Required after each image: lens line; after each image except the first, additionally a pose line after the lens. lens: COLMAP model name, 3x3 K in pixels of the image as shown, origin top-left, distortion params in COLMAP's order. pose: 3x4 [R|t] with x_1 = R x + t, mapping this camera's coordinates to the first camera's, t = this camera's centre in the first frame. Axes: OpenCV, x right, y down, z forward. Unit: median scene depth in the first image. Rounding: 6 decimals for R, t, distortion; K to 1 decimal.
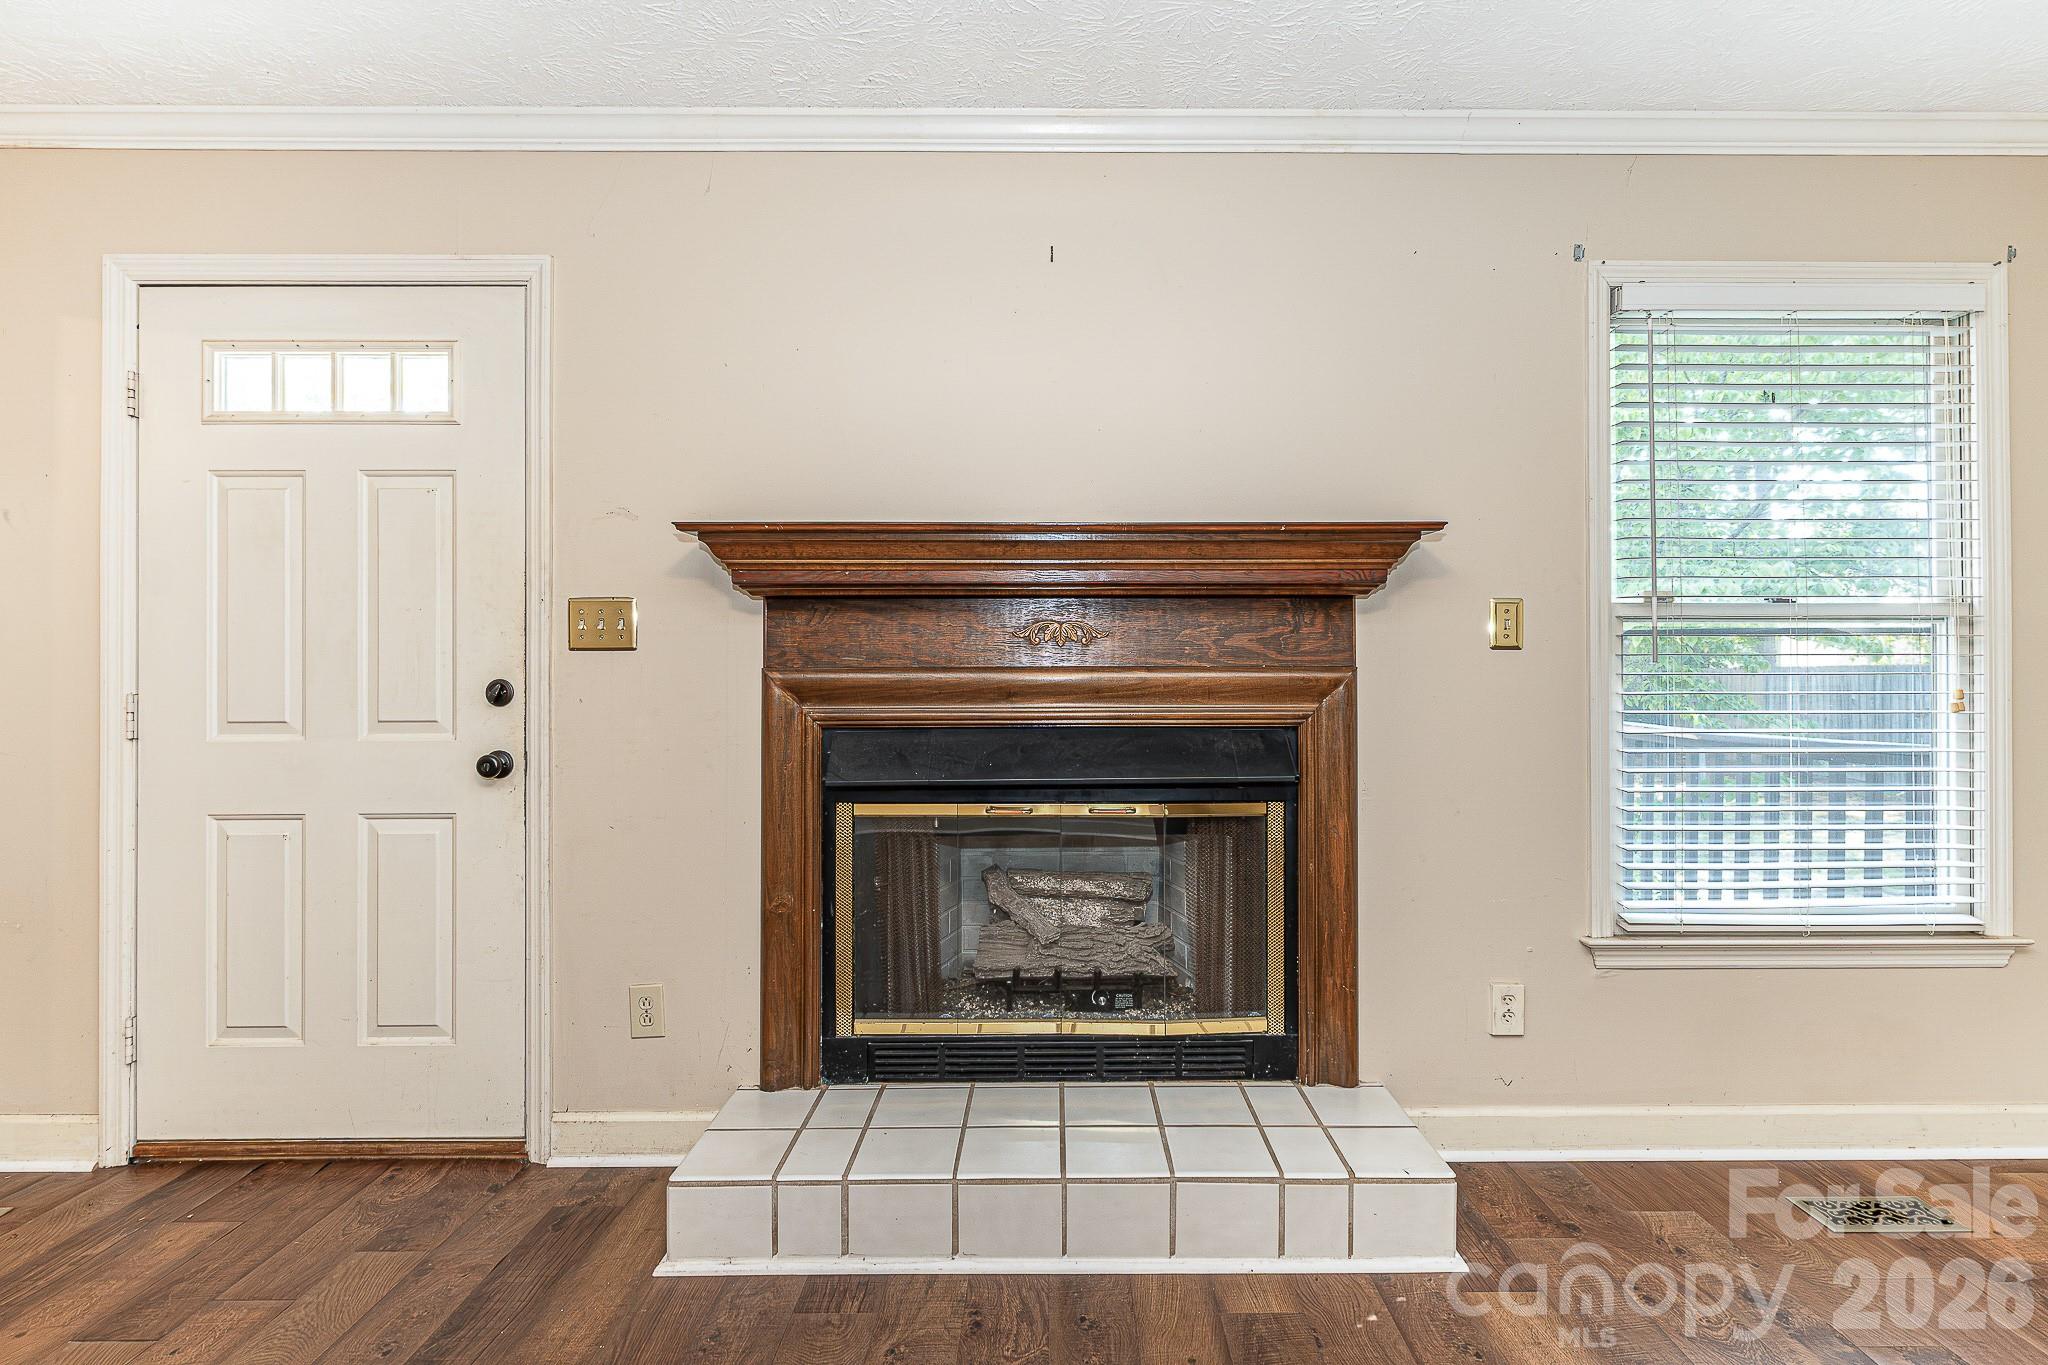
lens RADIAL K [[974.9, 0, 1067.0], [0, 974.9, 670.4], [0, 0, 1]] dist [0.001473, 0.000658]
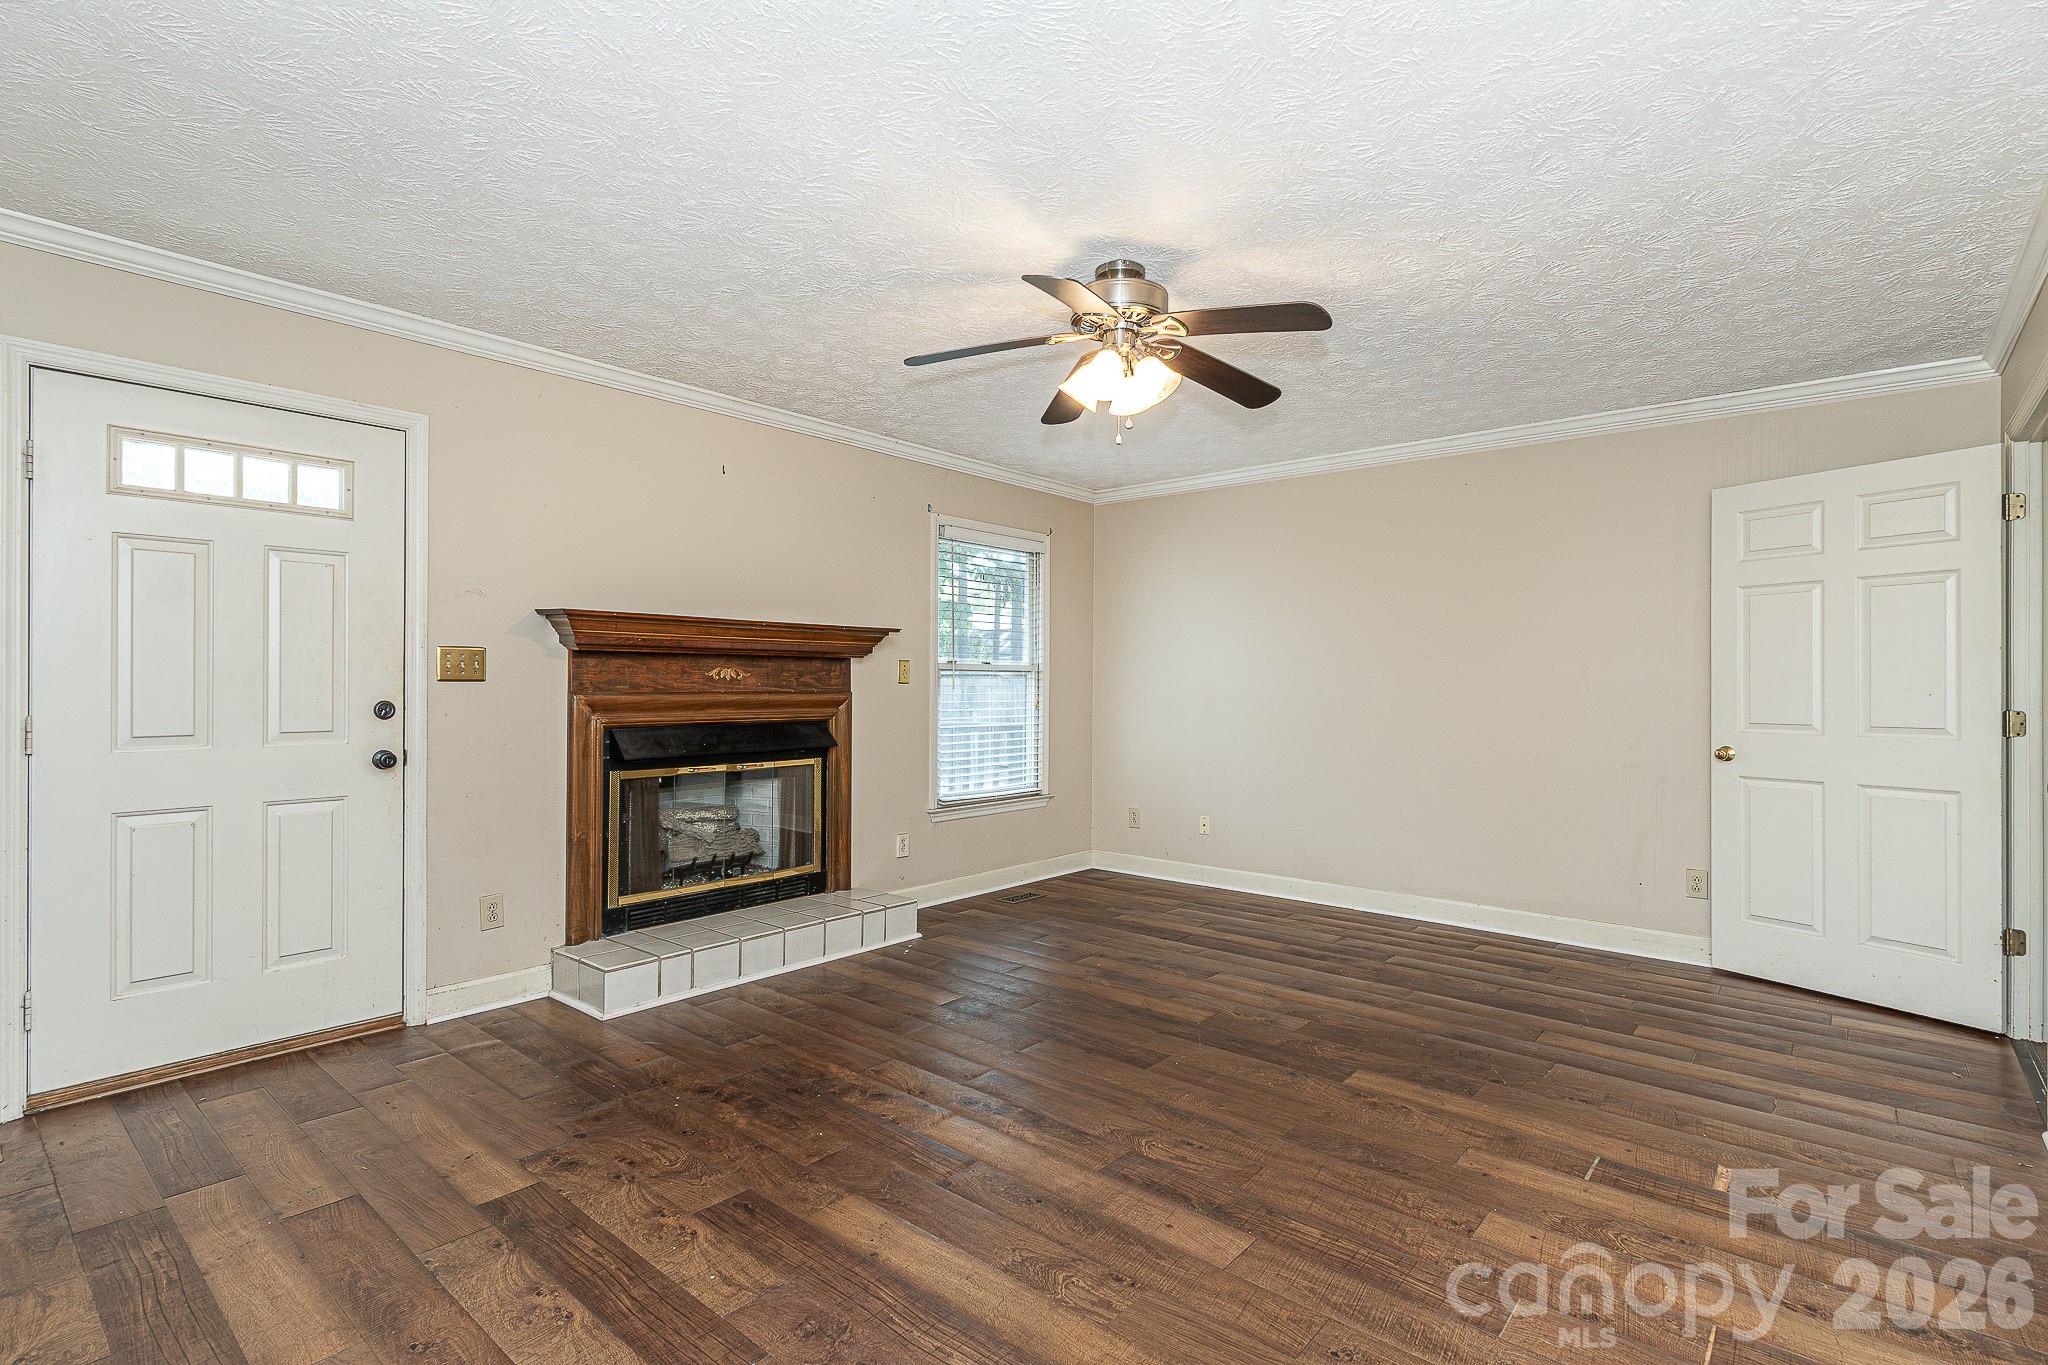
lens RADIAL K [[974.8, 0, 1021.0], [0, 974.8, 681.1], [0, 0, 1]] dist [0.000480, 0.000731]
pose [[0.657826, 0.007002, 0.753137, -1.049682], [-0.014772, 0.999884, 0.003606, -0.039289], [-0.753025, -0.013498, 0.657854, -0.661039]]
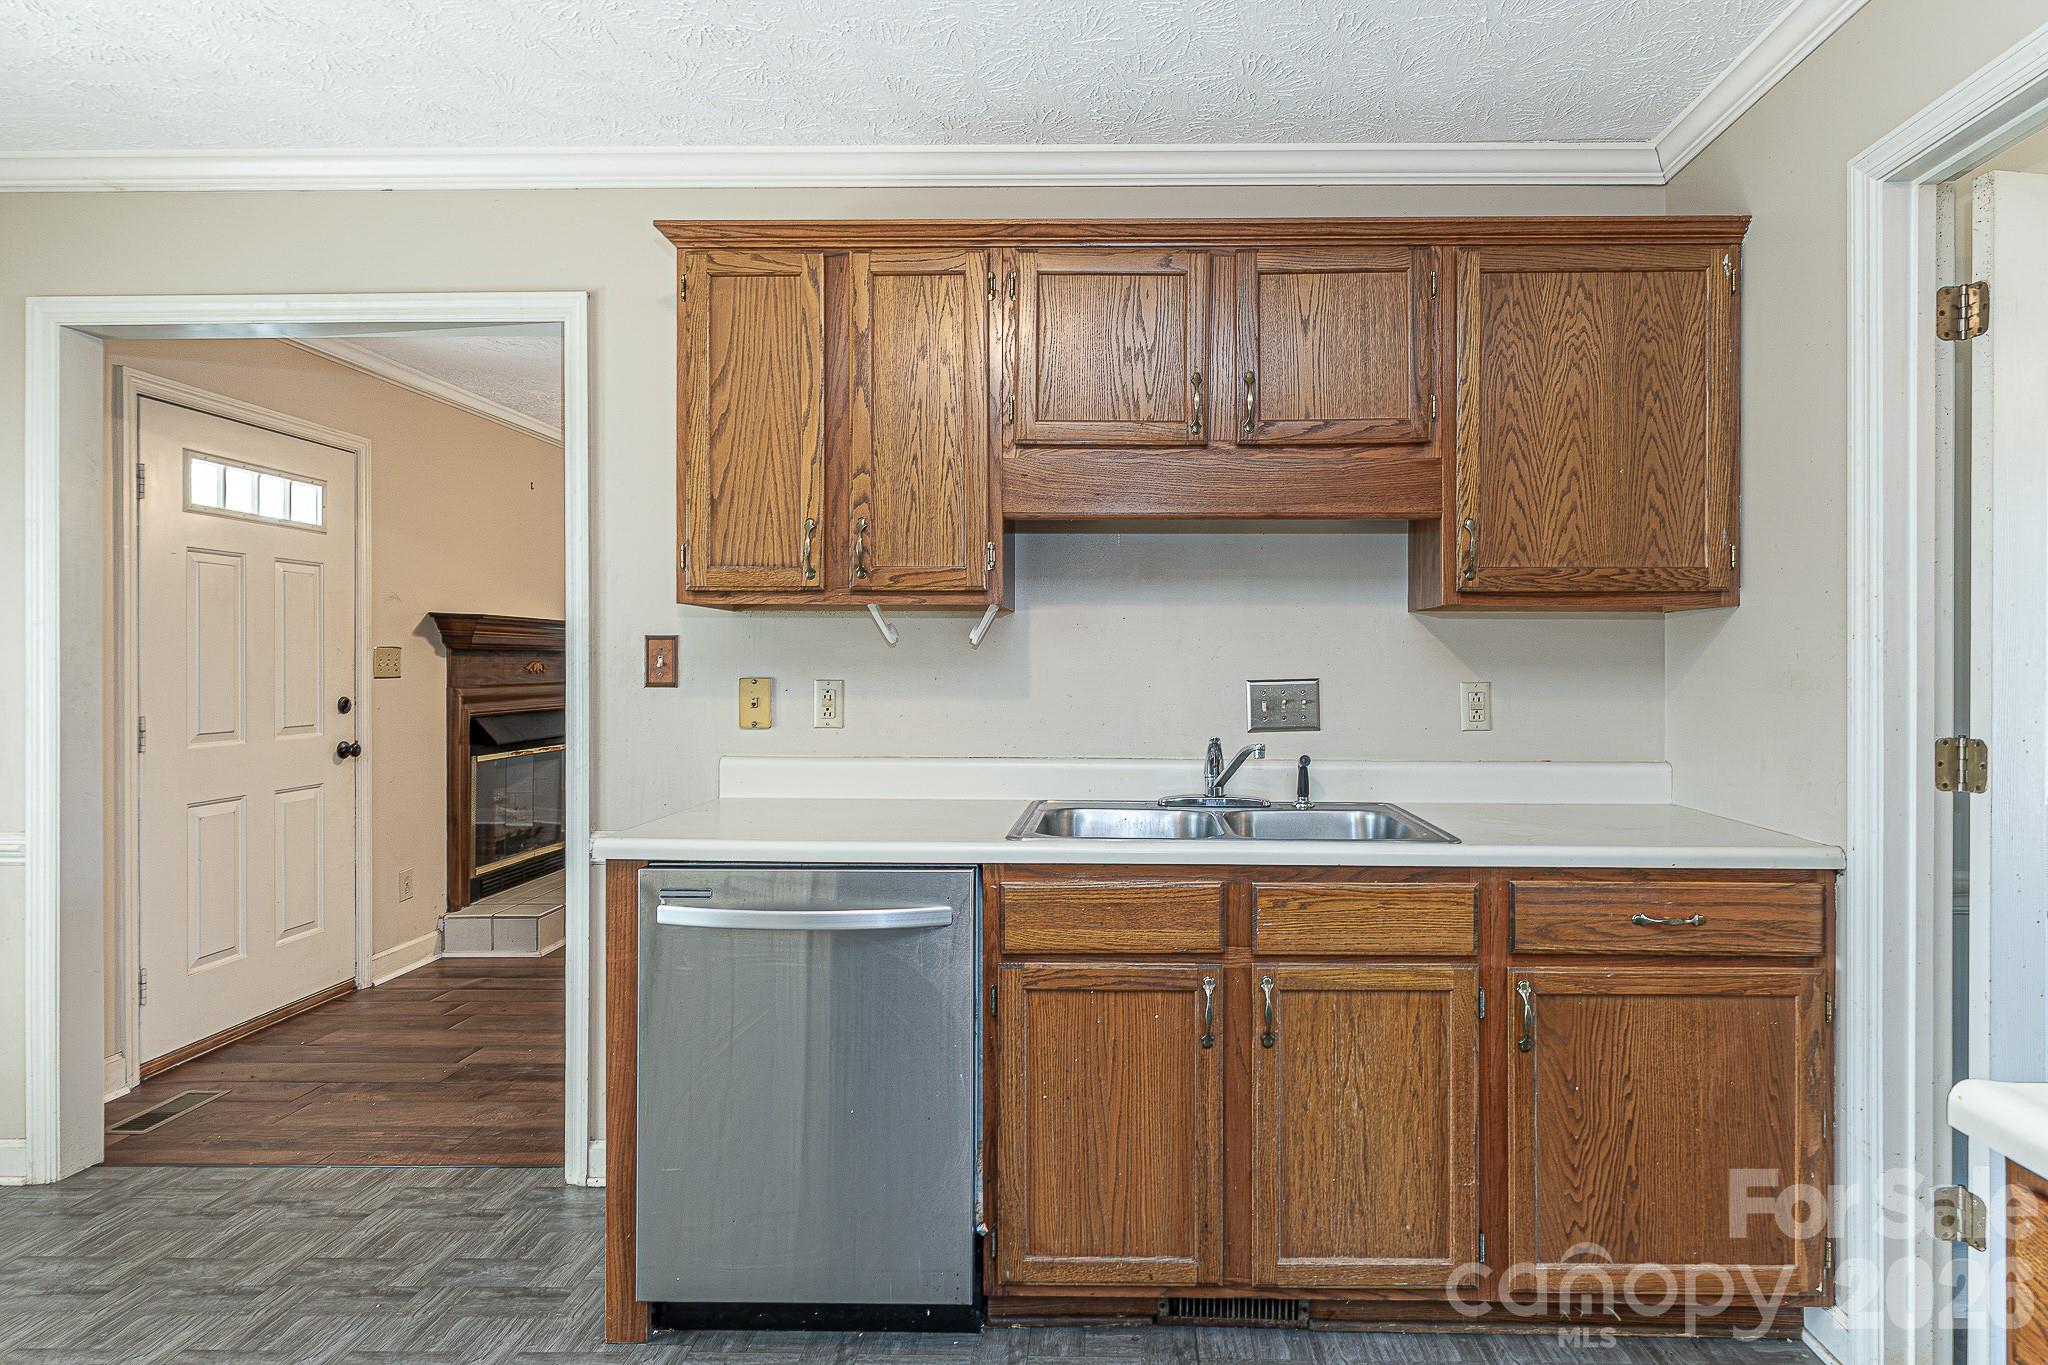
lens RADIAL K [[1080.6, 0, 1106.6], [0, 1080.6, 662.2], [0, 0, 1]] dist [0.000549, -0.000109]
pose [[0.023815, 0.002236, 0.999714, -2.325265], [-0.009394, 0.999954, -0.002012, -0.055665], [-0.999672, -0.009343, 0.023835, -0.293162]]
